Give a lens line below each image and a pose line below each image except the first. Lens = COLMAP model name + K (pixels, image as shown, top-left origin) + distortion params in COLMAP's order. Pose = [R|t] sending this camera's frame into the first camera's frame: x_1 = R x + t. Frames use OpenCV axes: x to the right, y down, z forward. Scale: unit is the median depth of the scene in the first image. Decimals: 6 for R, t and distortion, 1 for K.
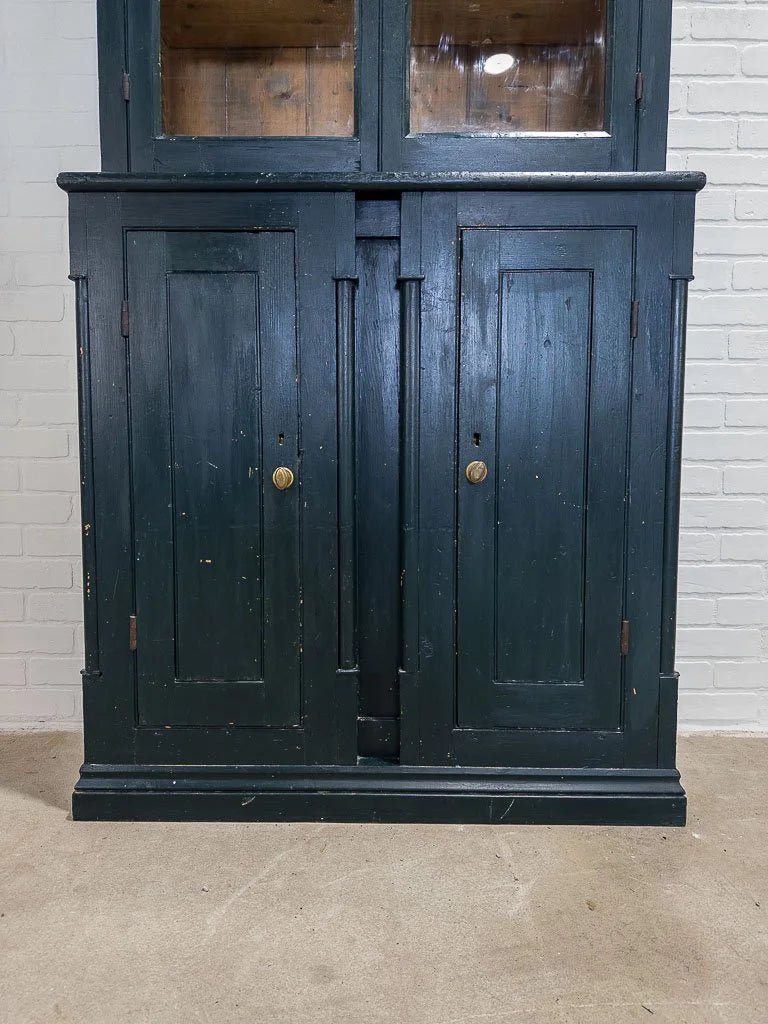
lens RADIAL K [[783.7, 0, 382.4], [0, 783.7, 495.0], [0, 0, 1]] dist [-0.000682, -0.004982]
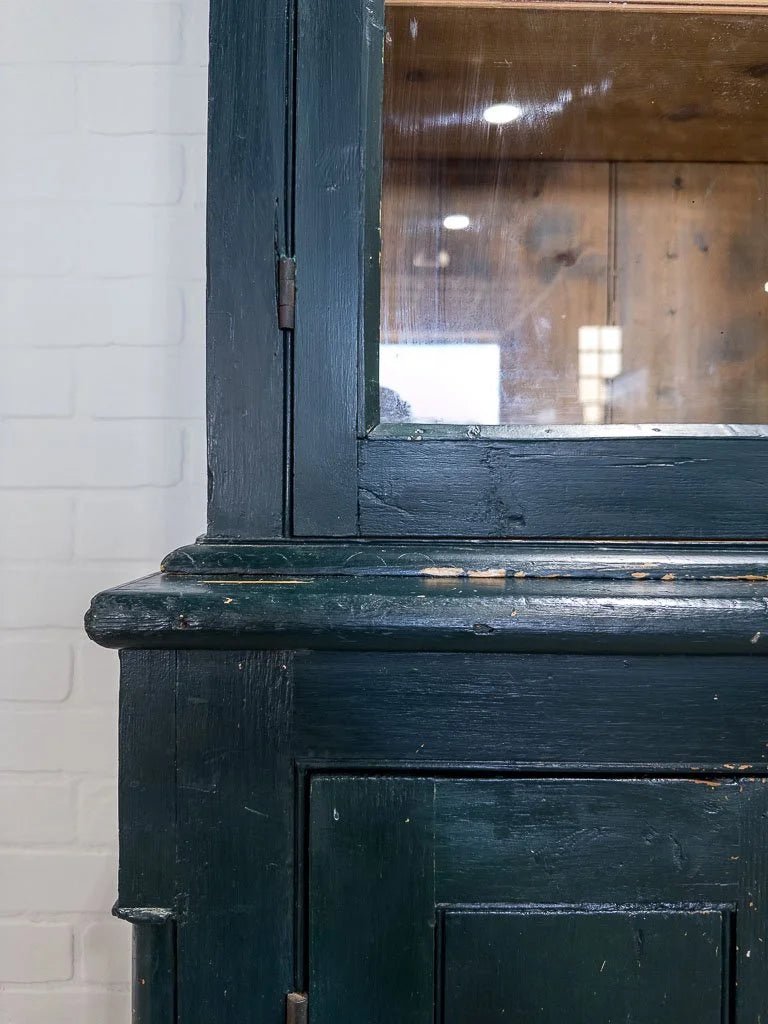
lens RADIAL K [[836.7, 0, 411.4], [0, 836.7, 489.3], [0, 0, 1]] dist [-0.050041, -0.004756]
pose [[0.999321, 0.002827, 0.036733, -0.285850], [0.000445, 0.996051, -0.088778, -0.400598], [-0.036839, 0.088734, 0.995374, 0.635539]]
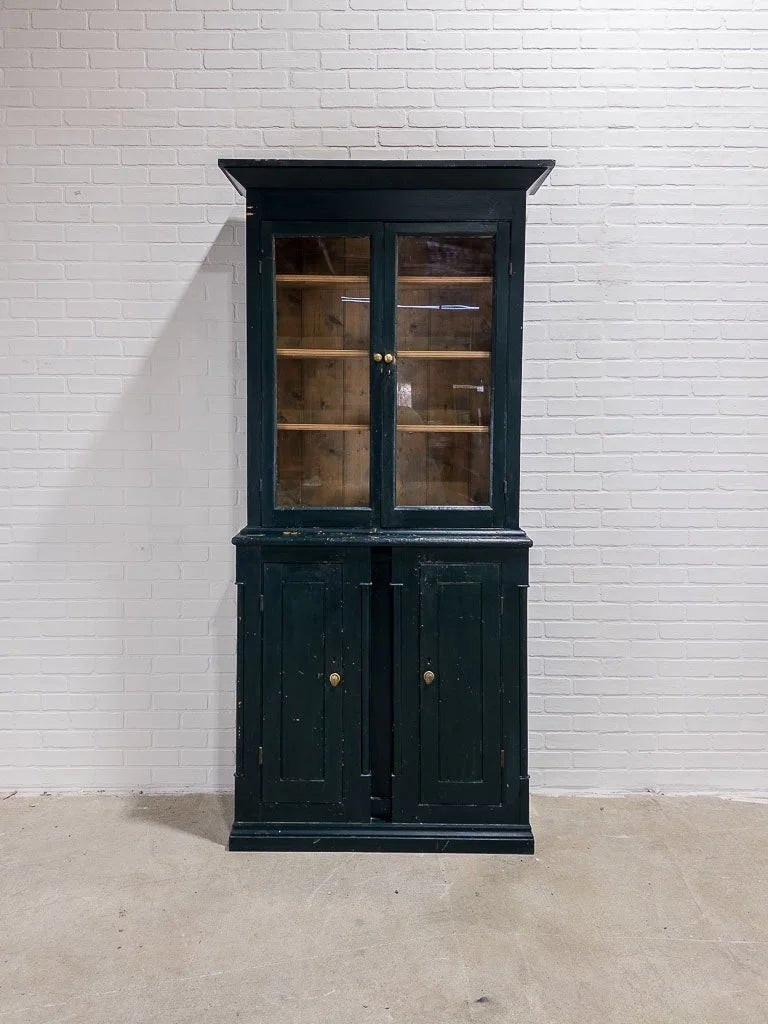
lens RADIAL K [[776.2, 0, 380.9], [0, 776.2, 440.4], [0, 0, 1]] dist [0.008619, -0.004282]
pose [[0.999999, 0.001301, 0.000471, -0.008385], [-0.001274, 0.998535, -0.054089, -0.529765], [-0.000541, 0.054088, 0.998536, -1.052172]]
